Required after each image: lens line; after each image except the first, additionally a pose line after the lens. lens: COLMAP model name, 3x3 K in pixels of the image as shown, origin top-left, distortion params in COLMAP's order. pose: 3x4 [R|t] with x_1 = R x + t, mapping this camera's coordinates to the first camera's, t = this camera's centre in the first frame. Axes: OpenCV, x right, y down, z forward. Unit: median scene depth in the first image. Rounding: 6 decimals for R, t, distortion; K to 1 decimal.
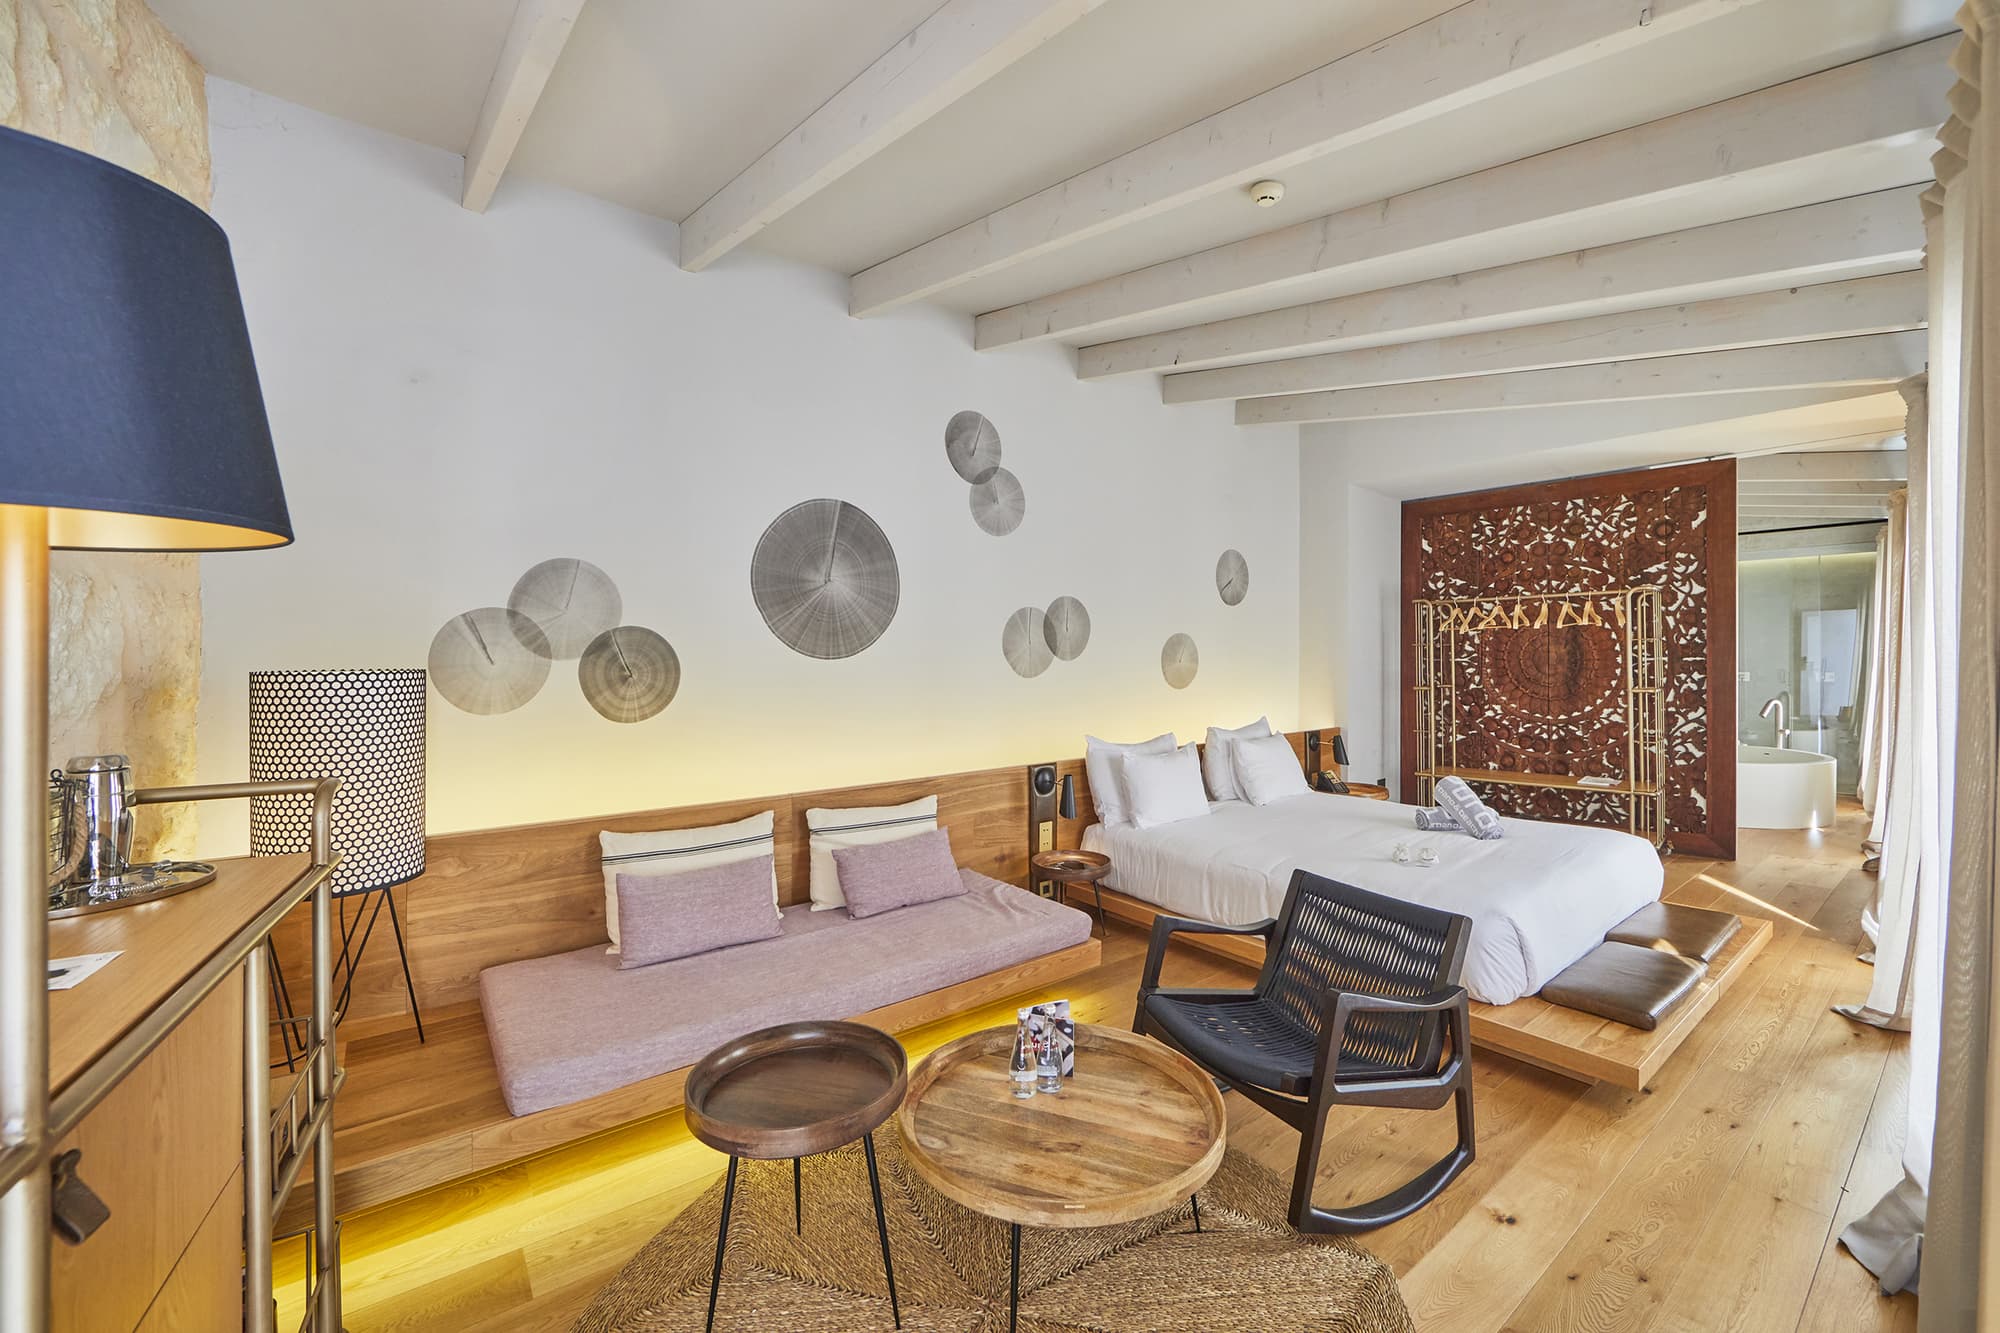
lens RADIAL K [[798.2, 0, 1008.2], [0, 798.2, 654.3], [0, 0, 1]] dist [-0.001977, 0.000520]
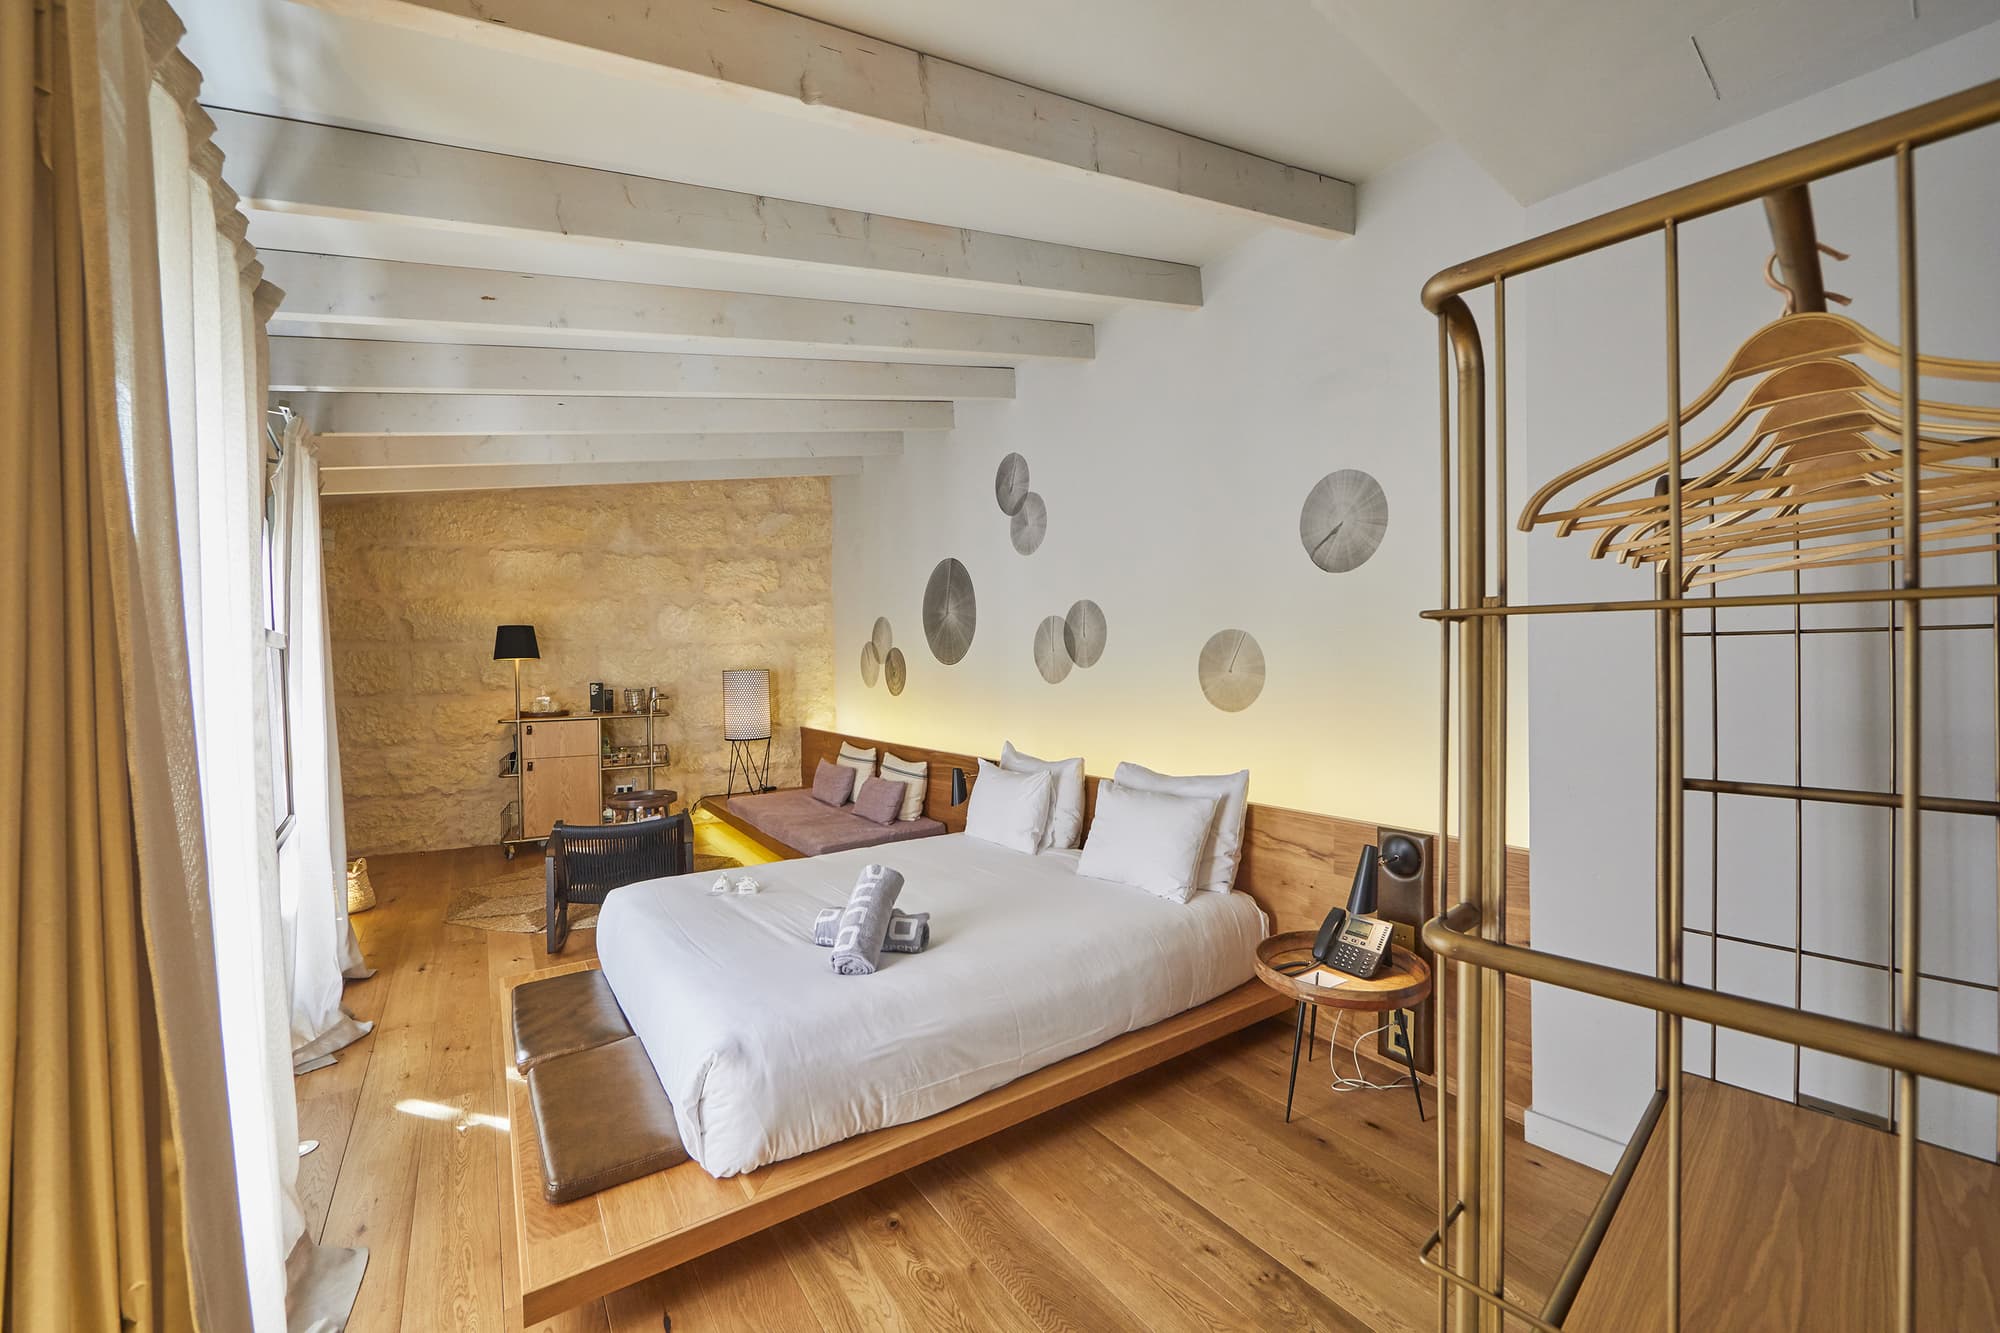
lens RADIAL K [[798.2, 0, 1005.0], [0, 798.2, 682.2], [0, 0, 1]] dist [-0.001977, 0.000520]
pose [[-0.069485, 0.027721, -0.997198, 0.953862], [0.004593, 0.999612, 0.027468, -0.001319], [0.997572, -0.002671, -0.069585, 0.903487]]
